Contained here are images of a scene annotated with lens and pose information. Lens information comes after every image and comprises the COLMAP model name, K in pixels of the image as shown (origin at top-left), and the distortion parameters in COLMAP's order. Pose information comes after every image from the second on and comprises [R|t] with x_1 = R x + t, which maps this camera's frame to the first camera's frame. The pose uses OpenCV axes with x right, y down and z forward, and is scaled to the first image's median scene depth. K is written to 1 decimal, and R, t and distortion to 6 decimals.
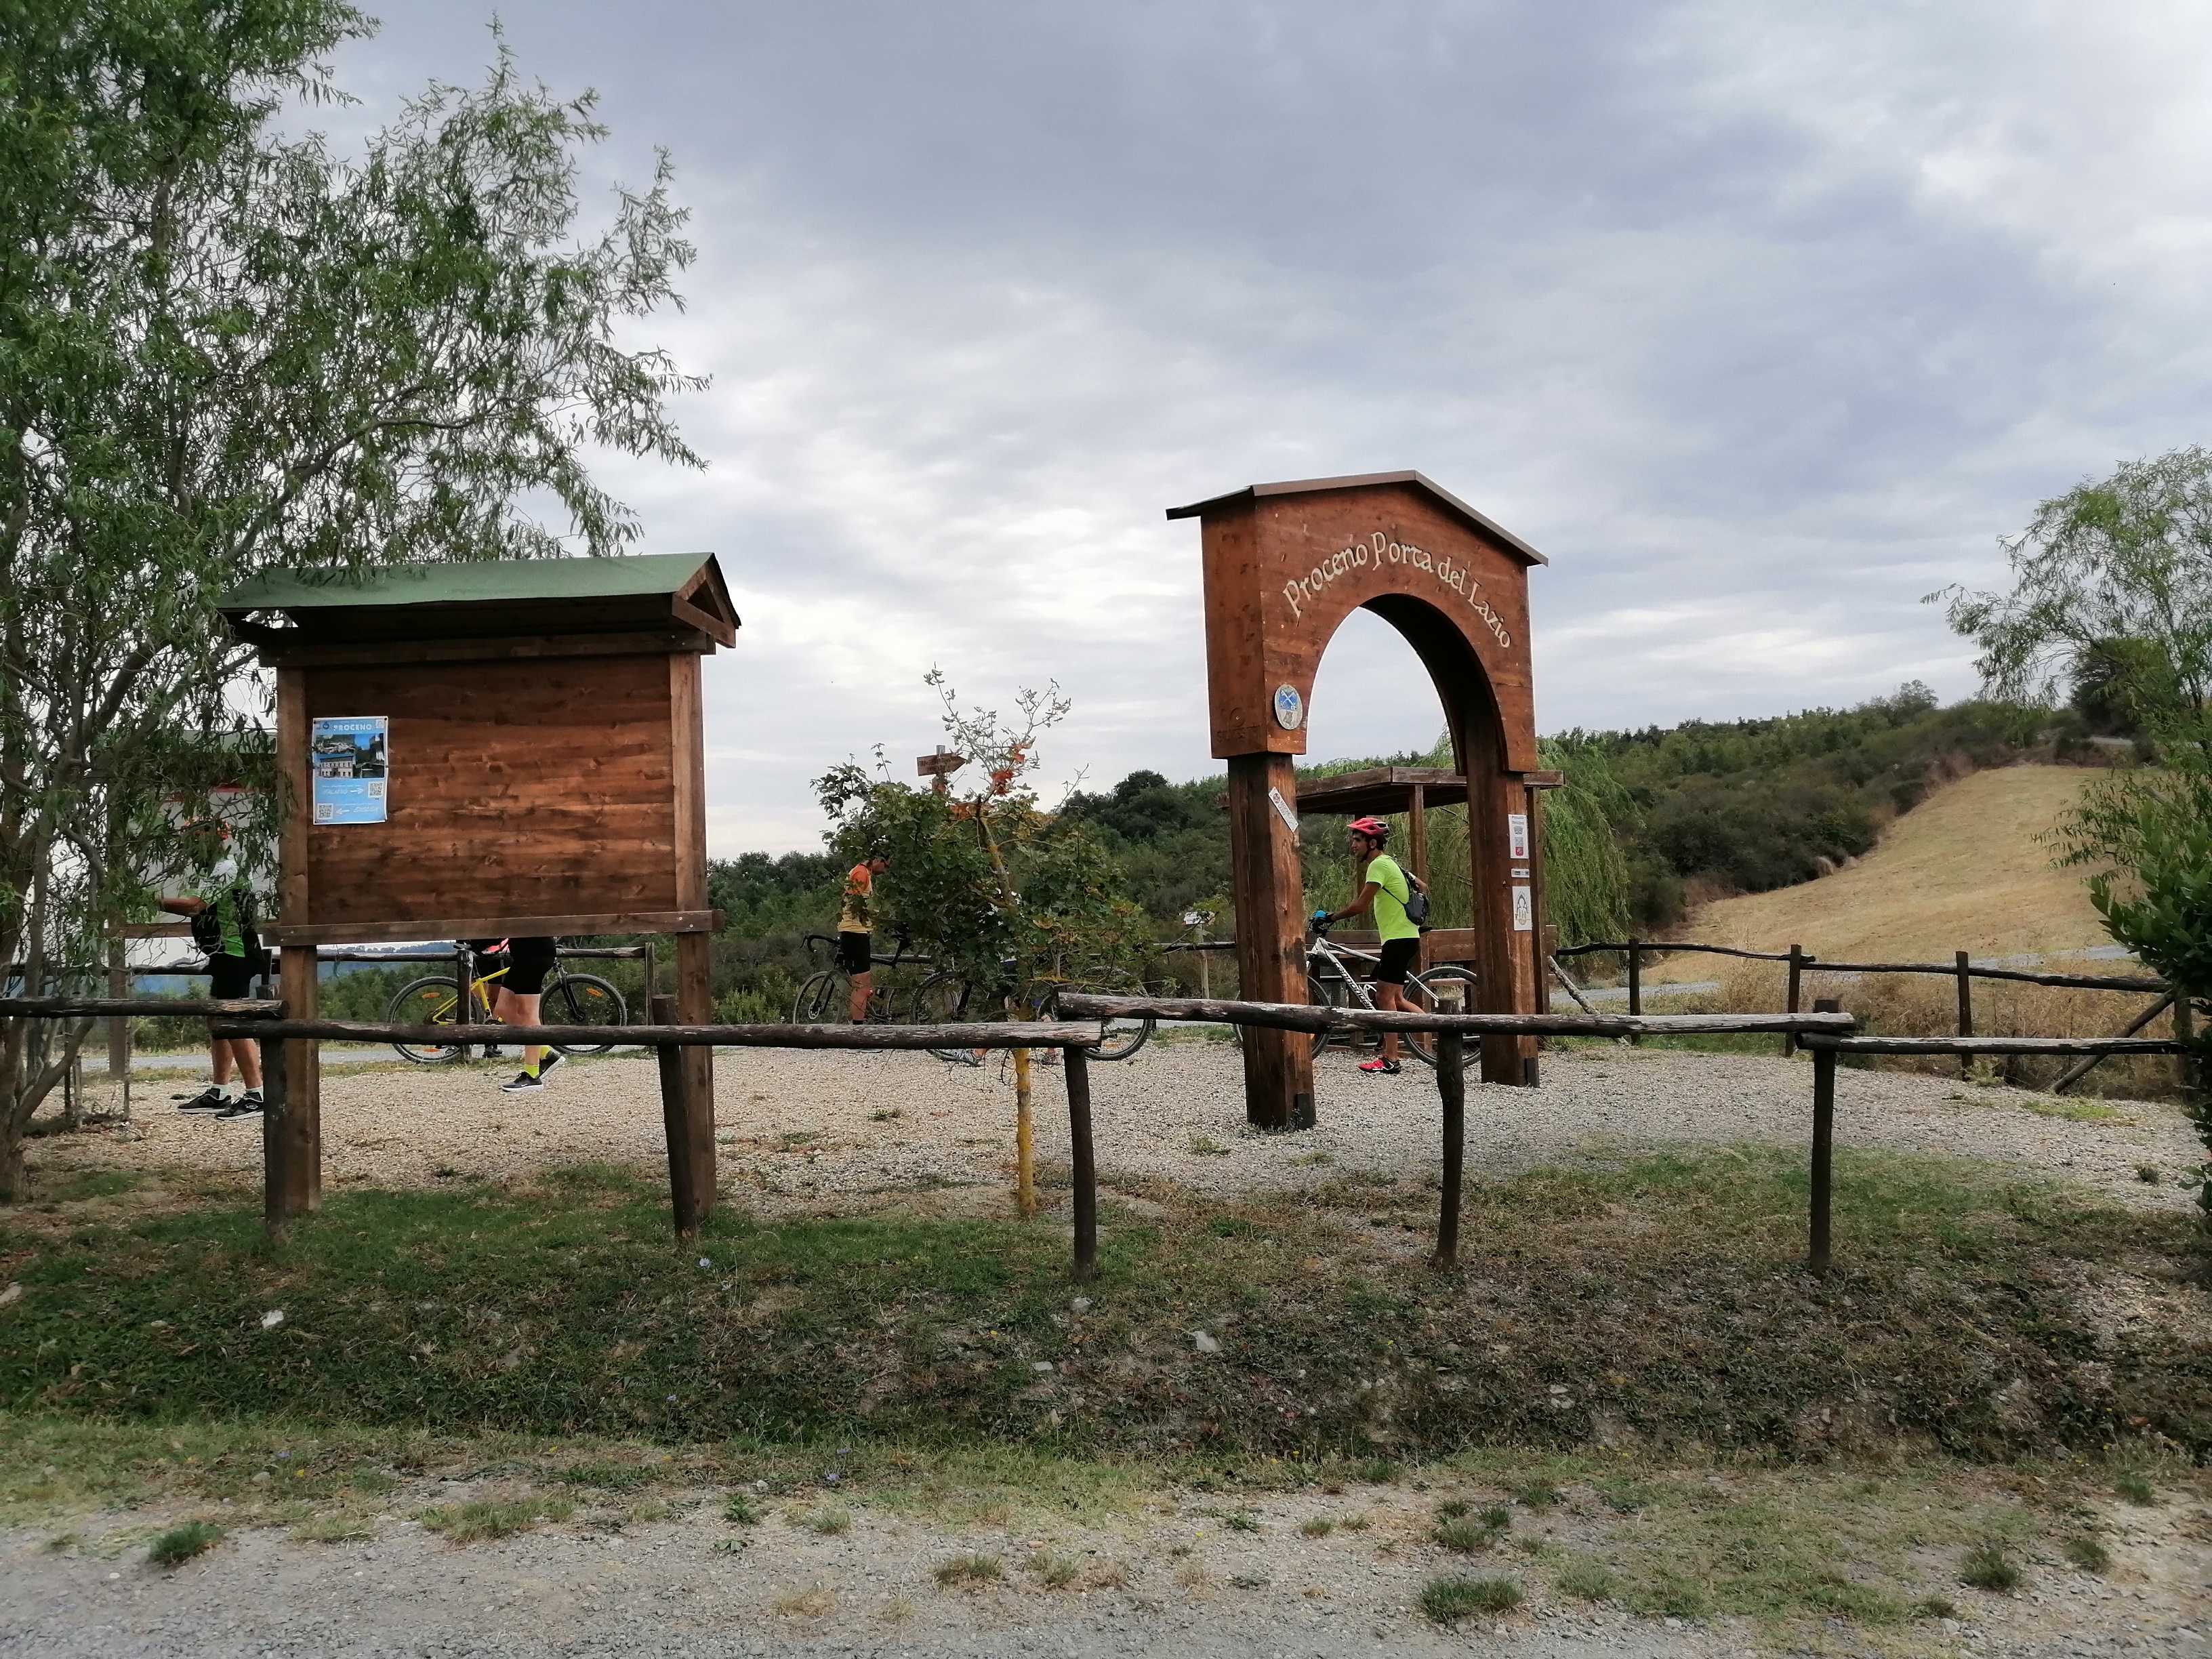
lens RADIAL K [[1679.9, 0, 1105.9], [0, 1679.9, 824.6], [0, 0, 1]] dist [-0.007944, 0.000645]
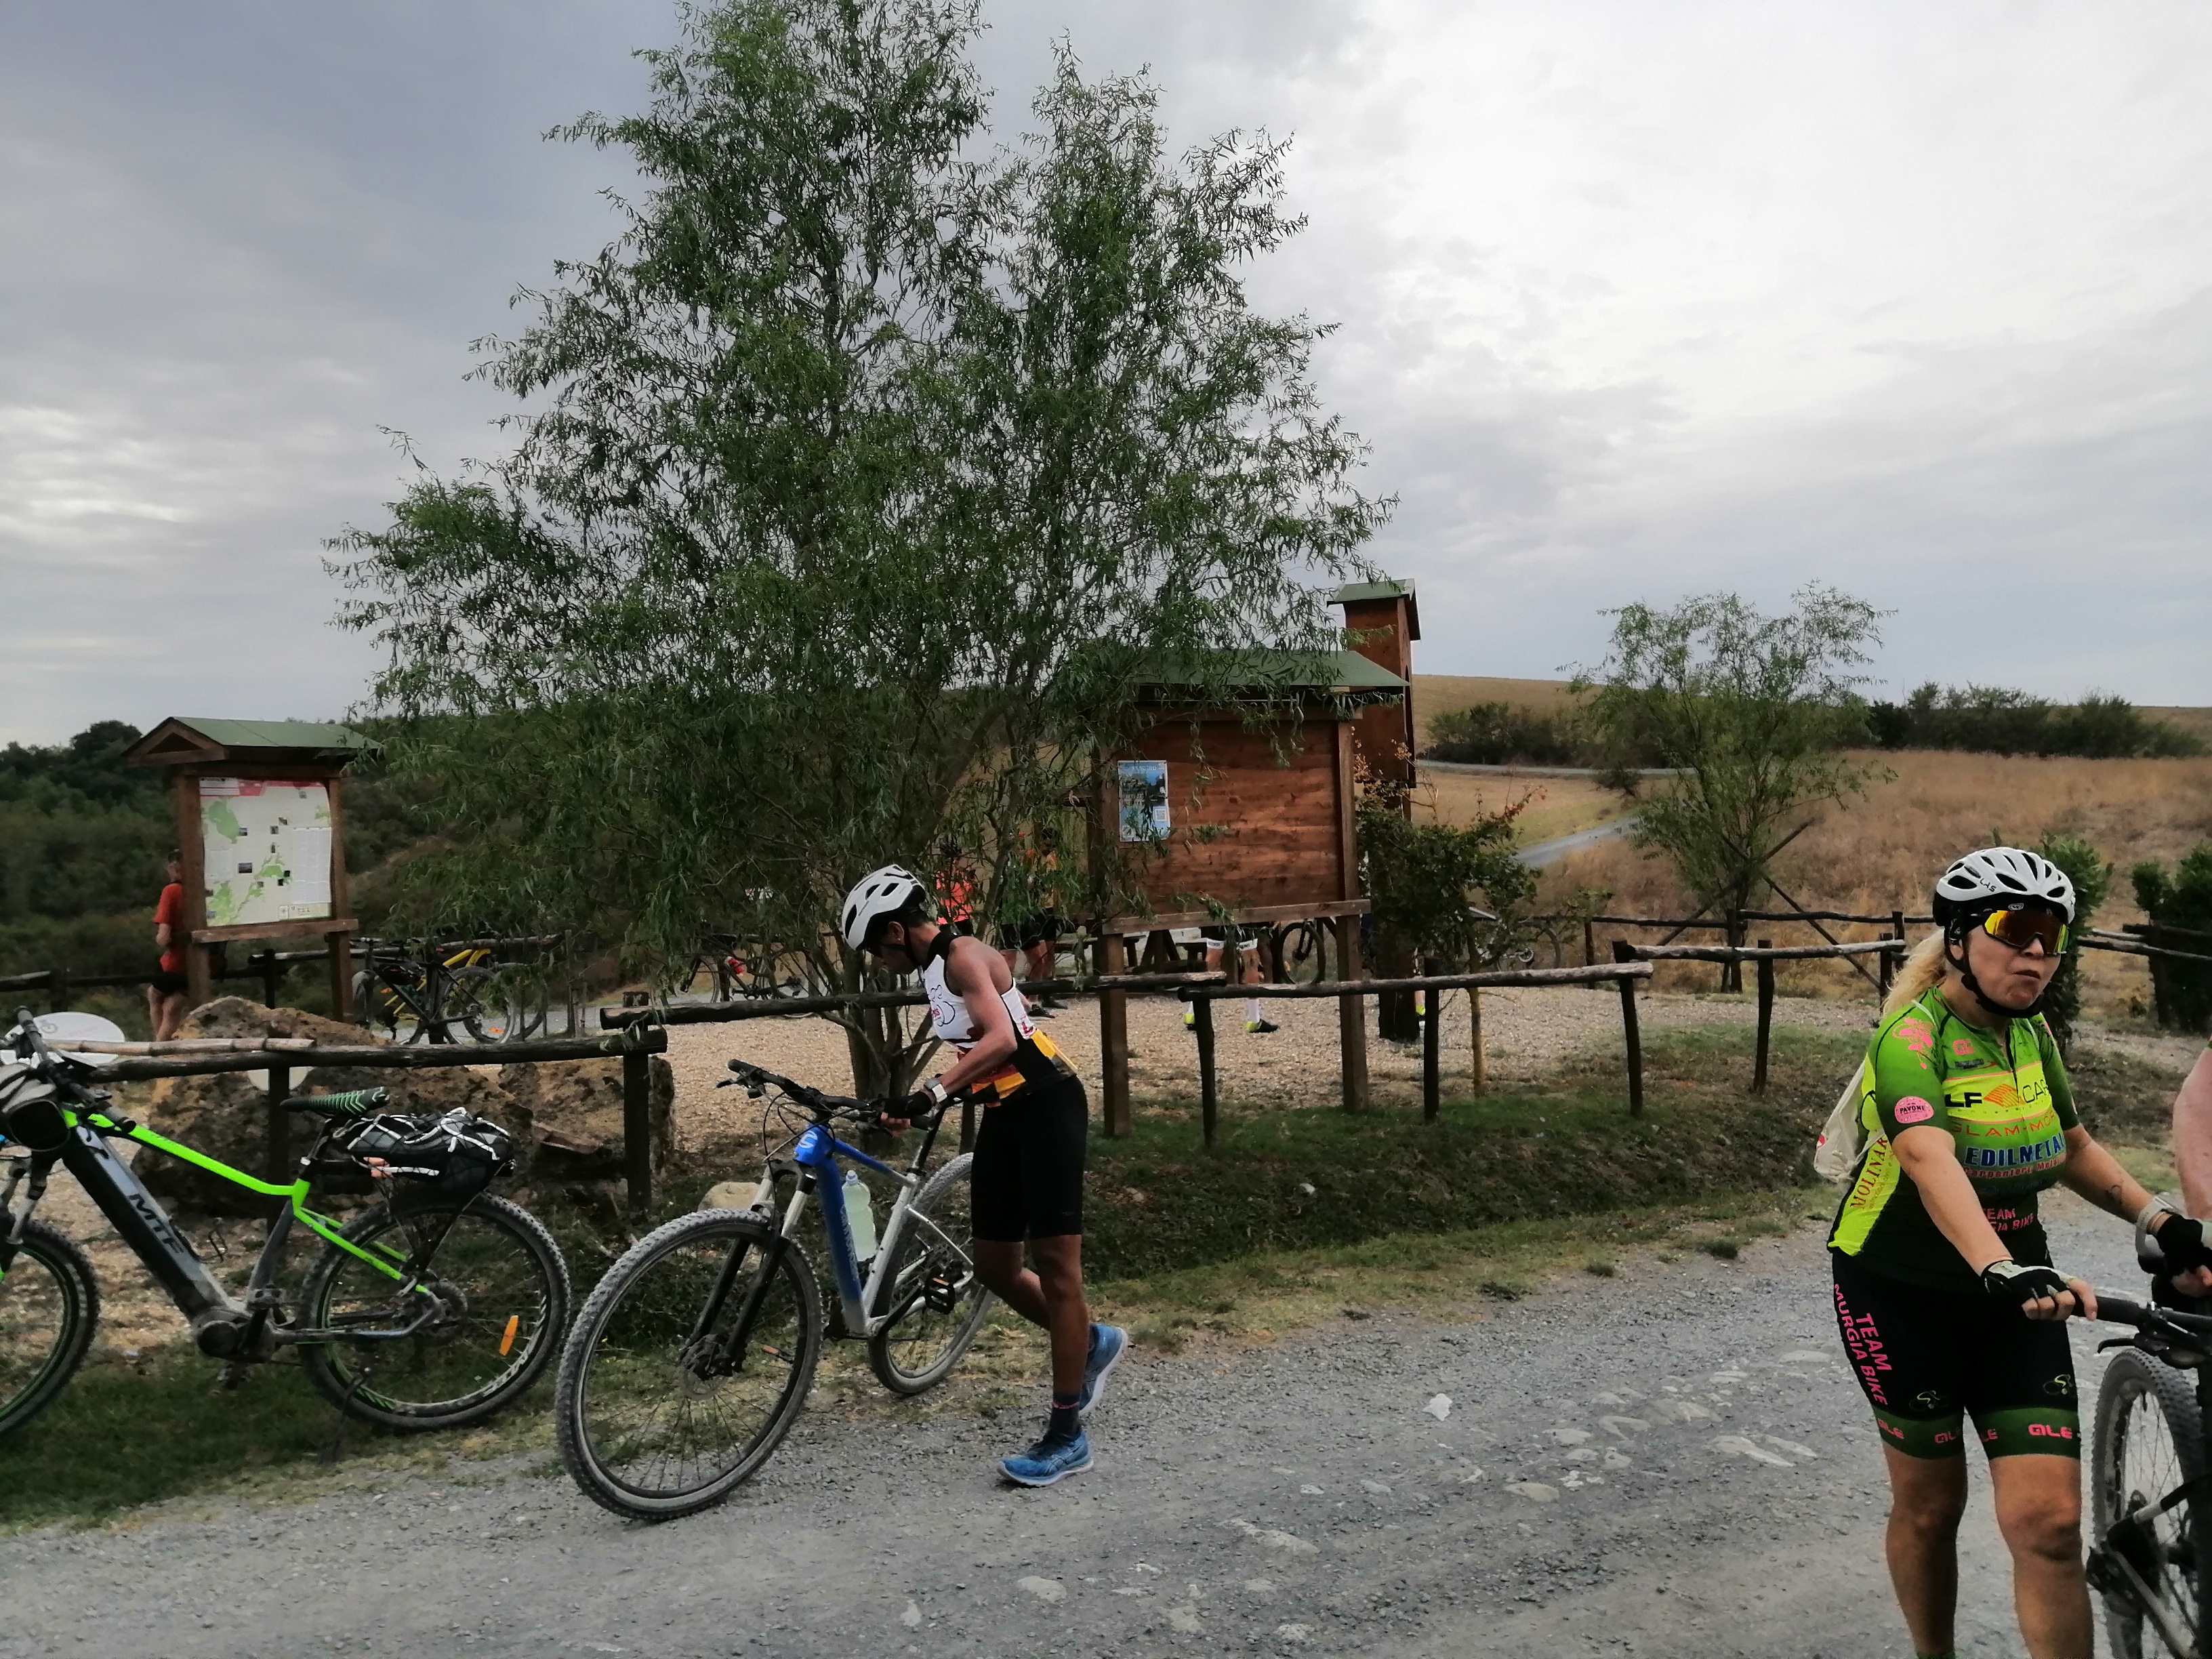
lens RADIAL K [[1679.9, 0, 1112.7], [0, 1679.9, 829.5], [0, 0, 1]] dist [-0.007944, 0.000645]
pose [[0.871664, -0.001927, 0.490099, -1.129357], [-0.008250, 0.999793, 0.018603, -0.034275], [-0.490034, -0.020259, 0.871468, -0.157125]]
